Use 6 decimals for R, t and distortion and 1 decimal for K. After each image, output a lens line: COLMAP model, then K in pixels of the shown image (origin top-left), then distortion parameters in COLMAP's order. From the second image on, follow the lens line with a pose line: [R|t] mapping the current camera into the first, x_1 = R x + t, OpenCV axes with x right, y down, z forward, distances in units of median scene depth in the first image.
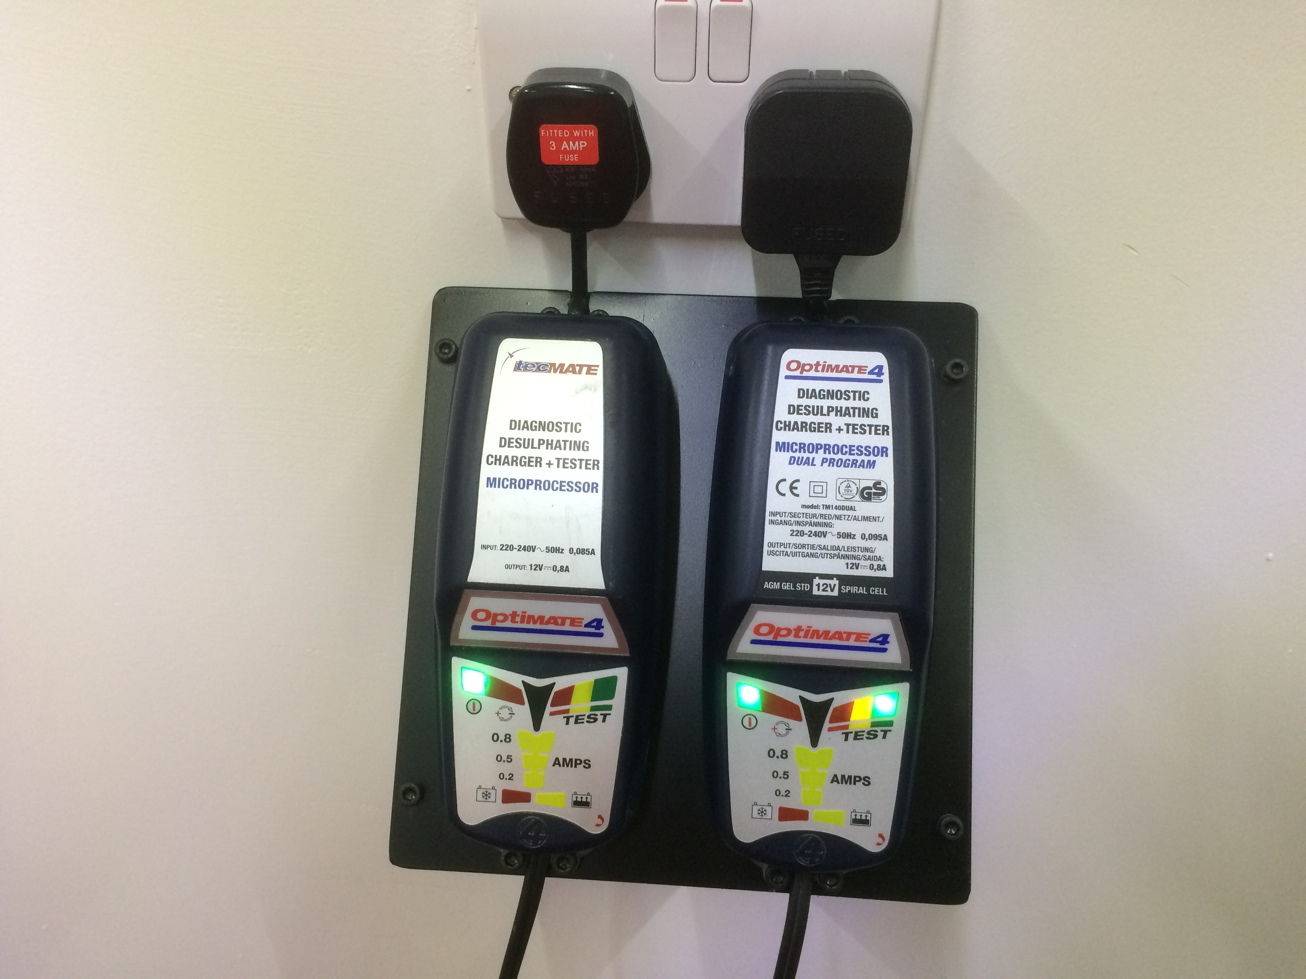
lens RADIAL K [[1085.0, 0, 653.0], [0, 1085.0, 489.5], [0, 0, 1]] dist [0.067598, -0.000508]
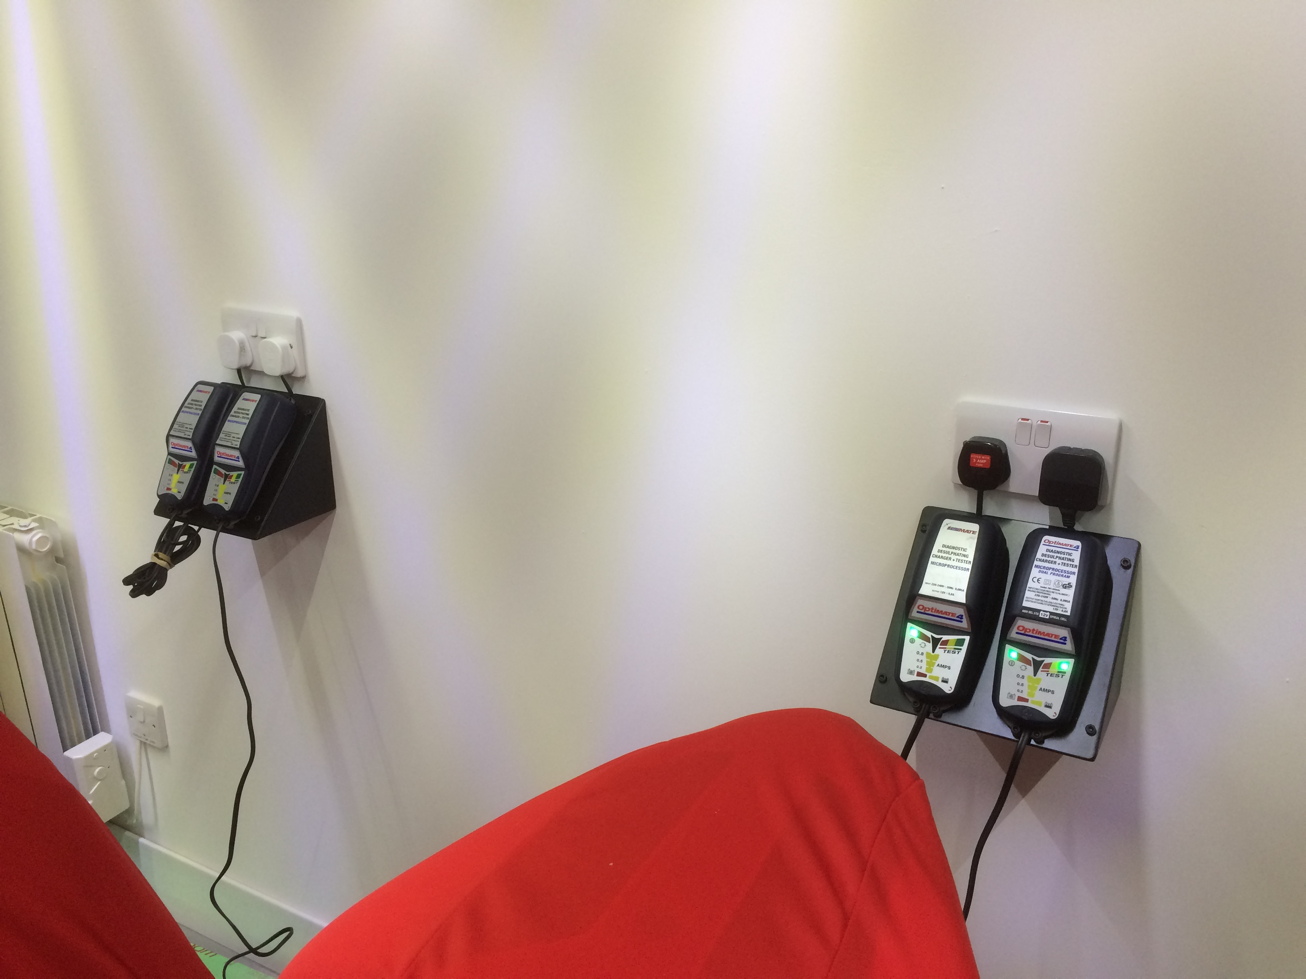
lens RADIAL K [[1085.0, 0, 653.0], [0, 1085.0, 489.5], [0, 0, 1]] dist [0.067598, -0.000508]
pose [[0.901689, 0.131893, -0.411779, 0.365899], [-0.239126, 0.945560, -0.220761, 0.648548], [0.360245, 0.297525, 0.884139, -1.989723]]
